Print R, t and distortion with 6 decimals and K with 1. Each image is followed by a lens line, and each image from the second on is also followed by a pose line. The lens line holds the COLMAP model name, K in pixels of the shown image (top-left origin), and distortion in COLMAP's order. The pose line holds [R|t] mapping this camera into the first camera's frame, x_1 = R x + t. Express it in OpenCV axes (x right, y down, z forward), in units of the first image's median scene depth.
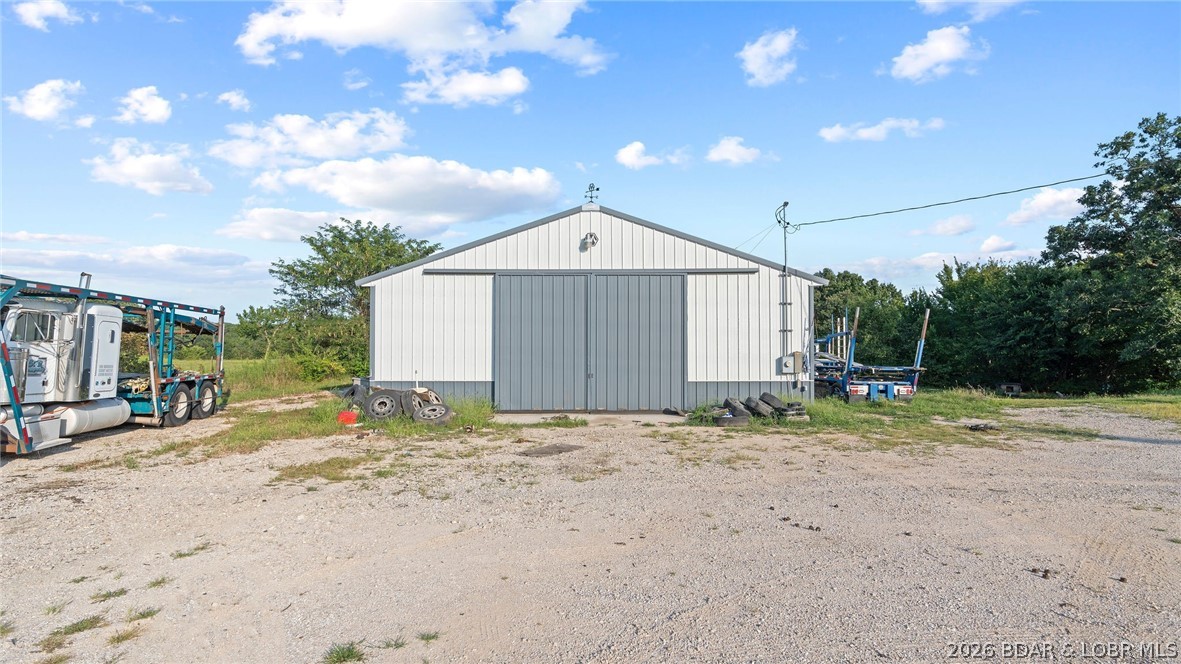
lens RADIAL K [[555.5, 0, 569.3], [0, 555.5, 334.4], [0, 0, 1]] dist [-0.000709, -0.000269]
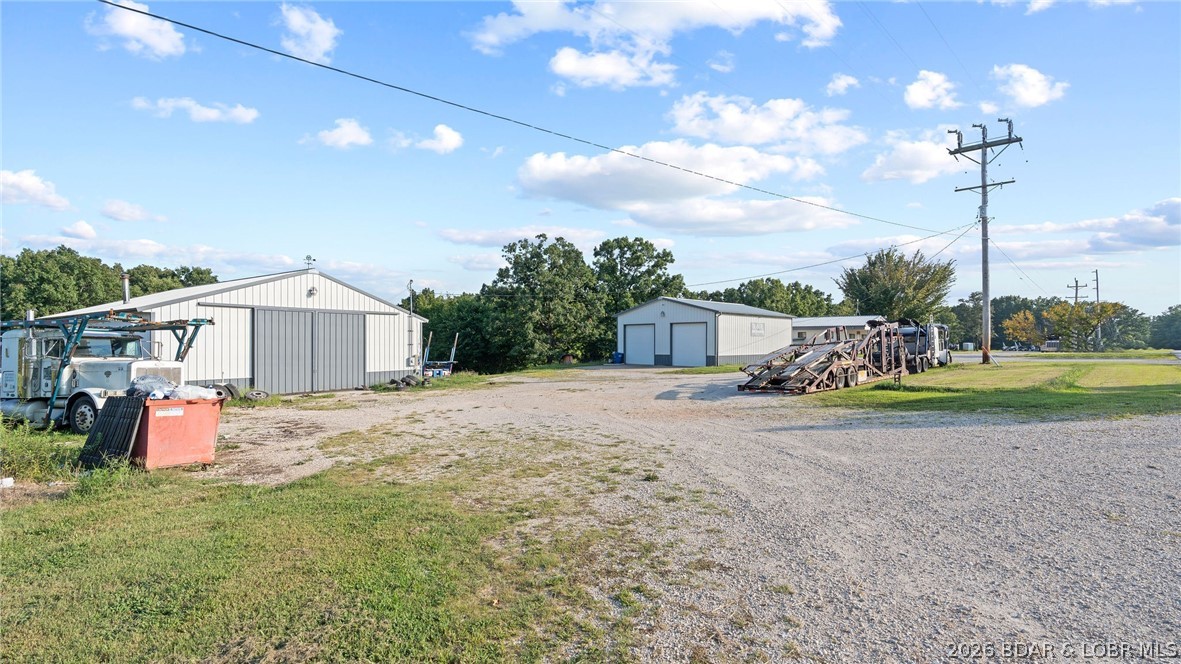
lens RADIAL K [[555.5, 0, 569.3], [0, 555.5, 334.4], [0, 0, 1]] dist [-0.000709, -0.000269]
pose [[0.595064, 0.011273, 0.803599, -0.848249], [-0.010954, 0.999923, -0.005916, -0.036292], [-0.803603, -0.005283, 0.595142, -0.627183]]
